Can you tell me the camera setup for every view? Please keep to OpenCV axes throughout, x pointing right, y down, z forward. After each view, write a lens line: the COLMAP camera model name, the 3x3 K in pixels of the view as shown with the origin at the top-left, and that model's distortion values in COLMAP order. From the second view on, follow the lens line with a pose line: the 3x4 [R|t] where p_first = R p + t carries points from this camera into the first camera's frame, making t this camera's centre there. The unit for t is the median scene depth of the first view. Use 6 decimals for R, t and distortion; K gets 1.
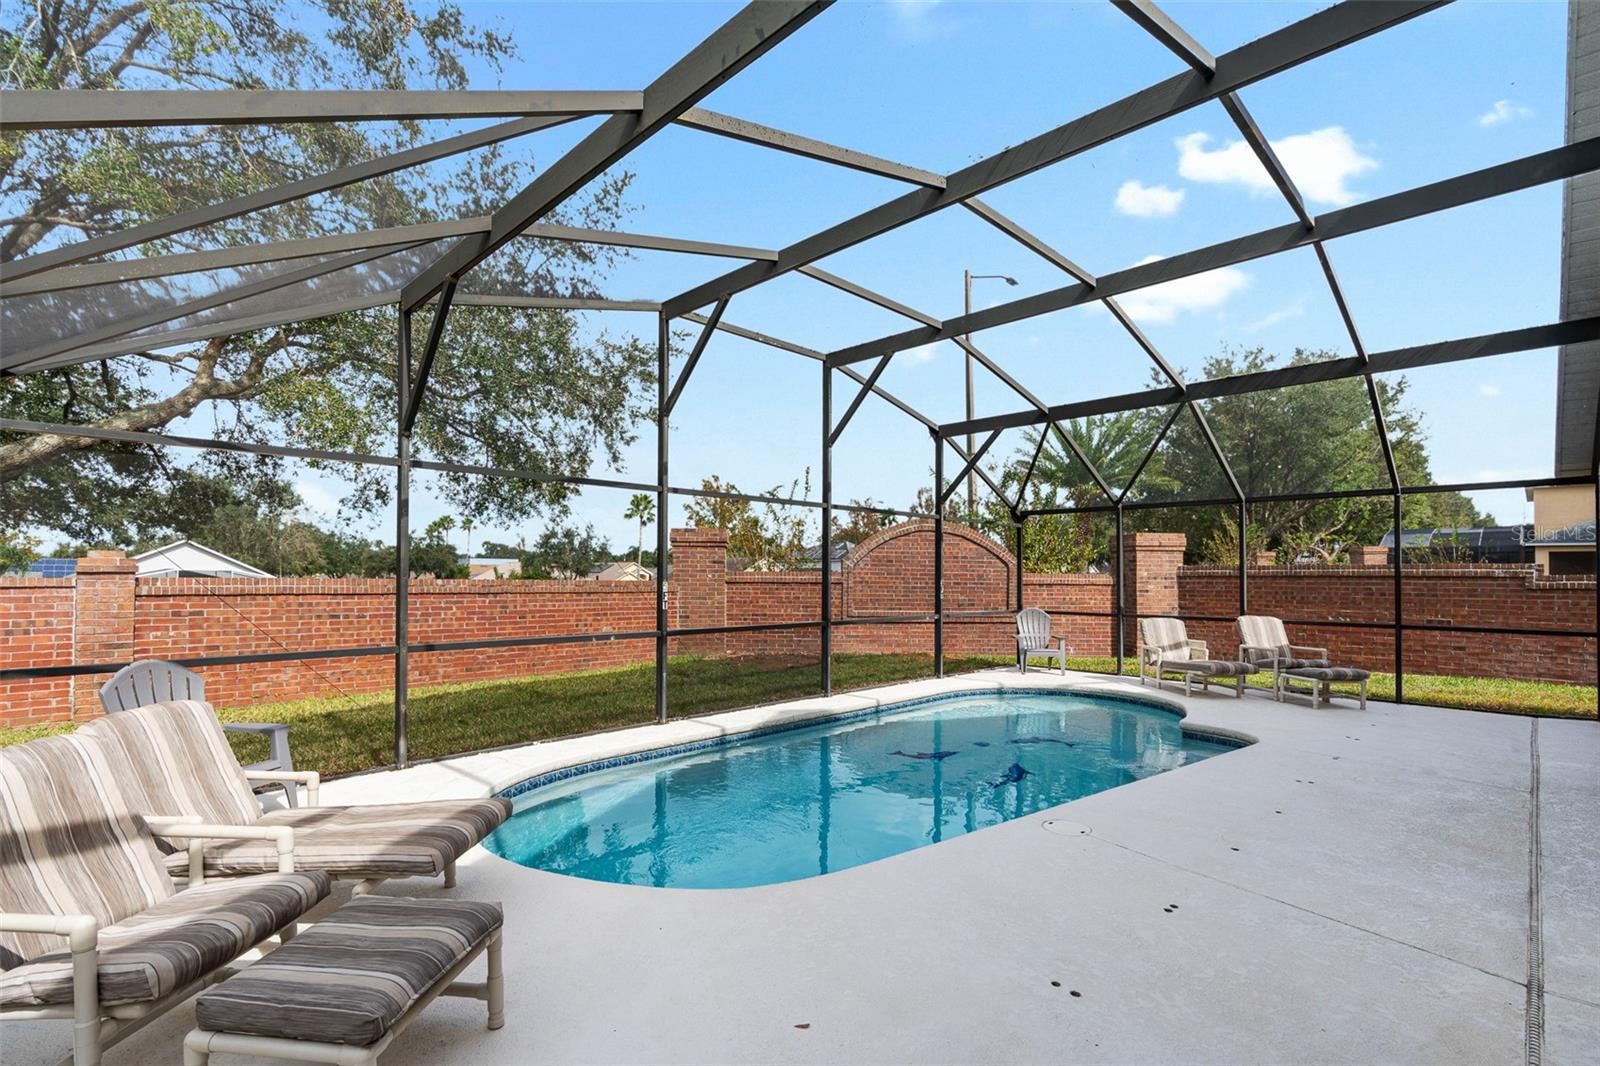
lens RADIAL K [[742.0, 0, 789.8], [0, 742.0, 574.7], [0, 0, 1]] dist [-0.005985, 0.000503]
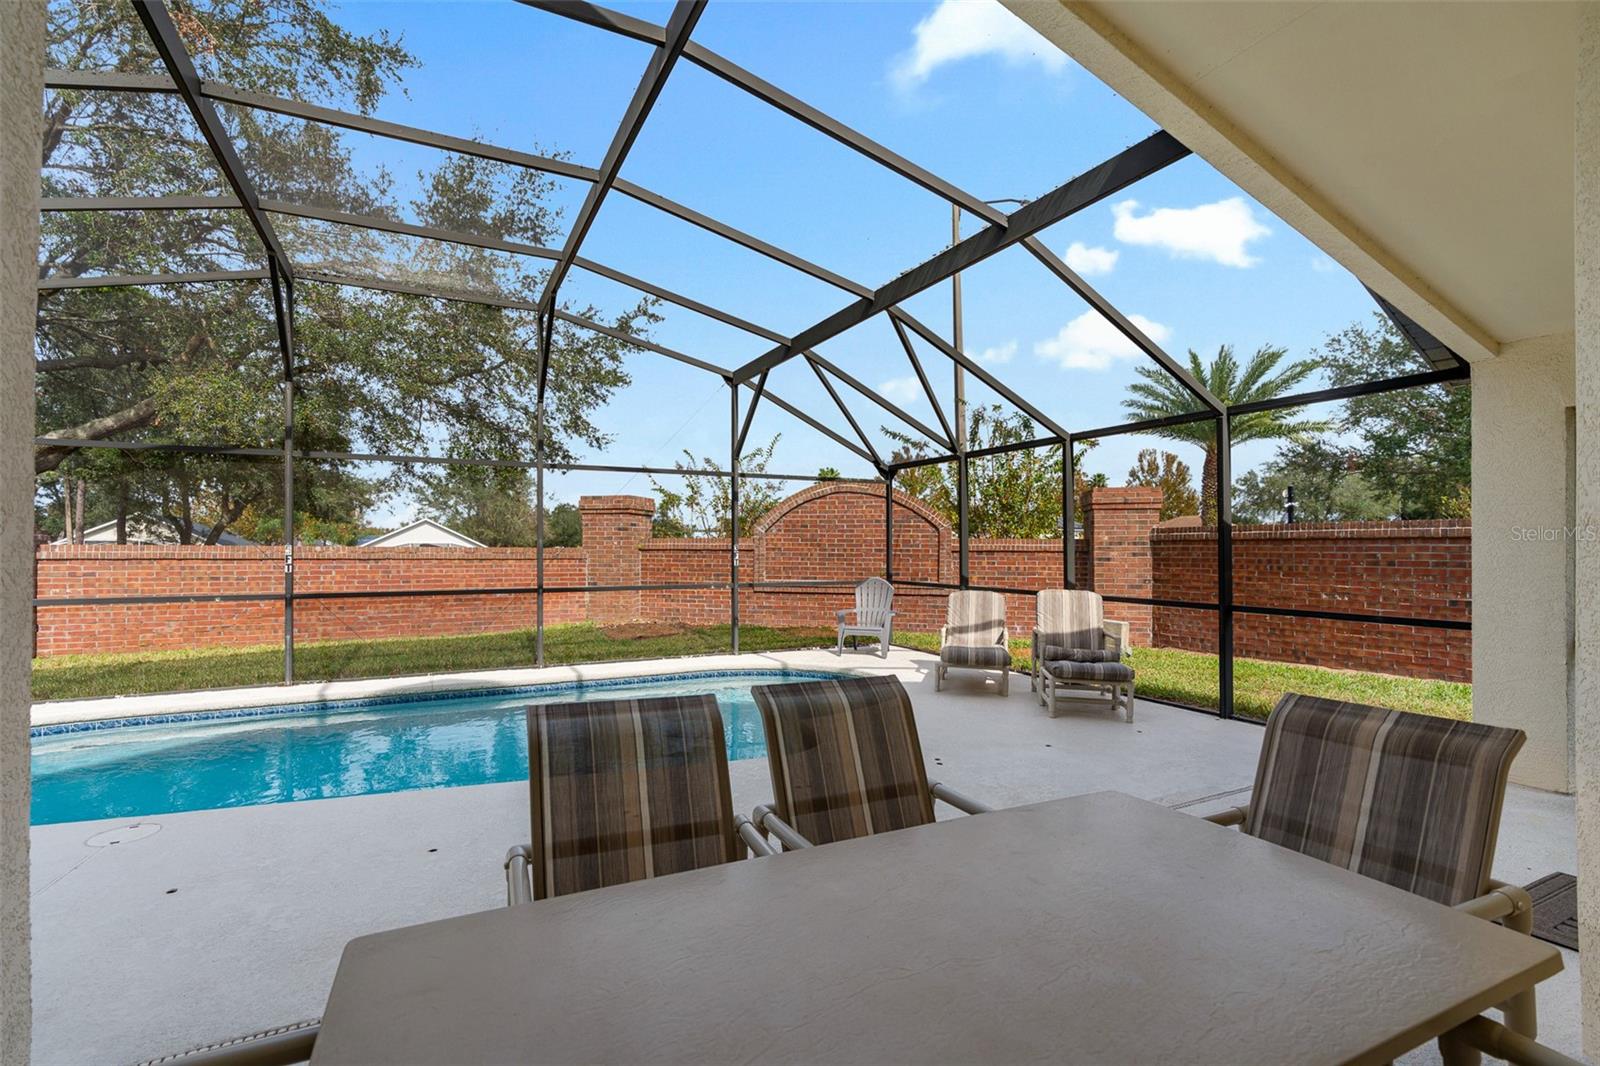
lens RADIAL K [[726.7, 0, 795.5], [0, 726.7, 550.9], [0, 0, 1]] dist [-0.004299, 0.000102]
pose [[0.951543, -0.002127, -0.307510, 0.513771], [0.003838, 0.999980, 0.004960, 0.009733], [0.307493, -0.005900, 0.951532, 0.178386]]
